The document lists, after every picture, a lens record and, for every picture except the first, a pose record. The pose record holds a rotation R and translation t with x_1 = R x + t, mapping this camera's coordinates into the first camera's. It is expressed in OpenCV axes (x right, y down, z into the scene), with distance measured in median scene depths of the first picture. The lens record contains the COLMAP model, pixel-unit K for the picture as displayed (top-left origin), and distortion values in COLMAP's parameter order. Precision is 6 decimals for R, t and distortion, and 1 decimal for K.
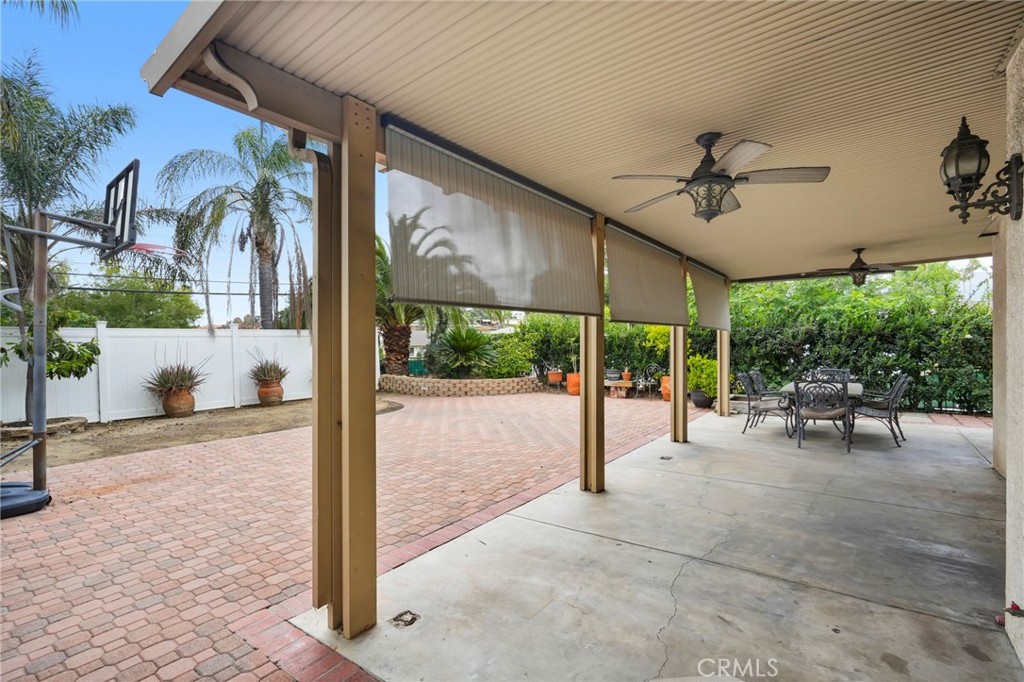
lens RADIAL K [[463.9, 0, 511.9], [0, 463.9, 331.4], [0, 0, 1]] dist [-0.004629, -0.000230]
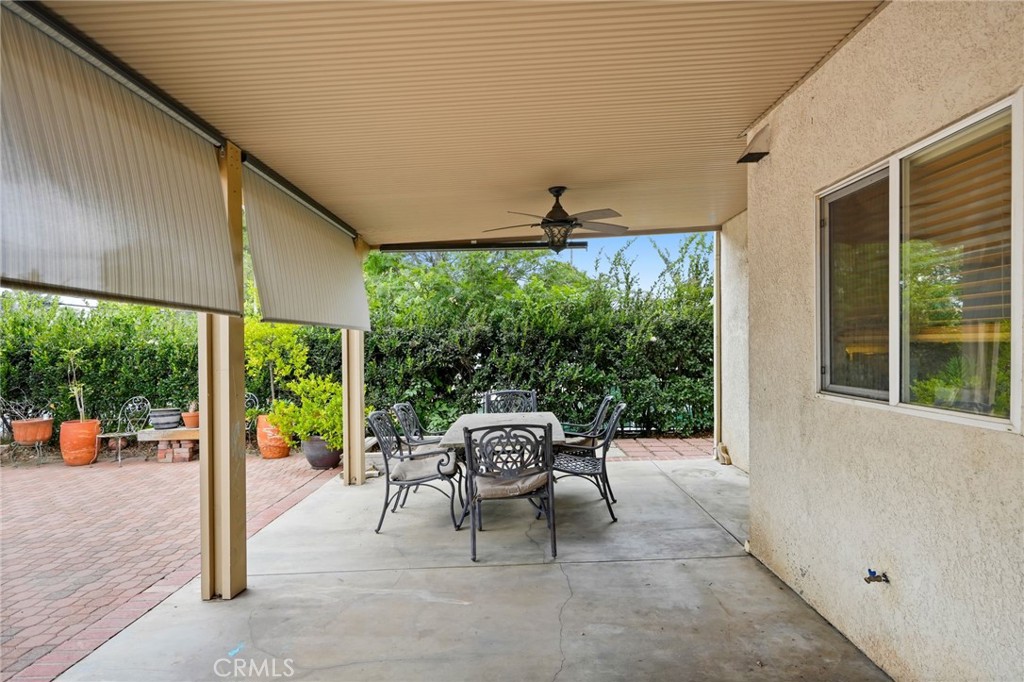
lens RADIAL K [[579.8, 0, 512.2], [0, 579.8, 340.4], [0, 0, 1]] dist [0.003129, 0.000155]
pose [[0.805031, -0.006147, 0.593201, 0.188341], [0.005360, 0.999981, 0.003089, 0.008237], [-0.593209, 0.000693, 0.805048, 0.311687]]
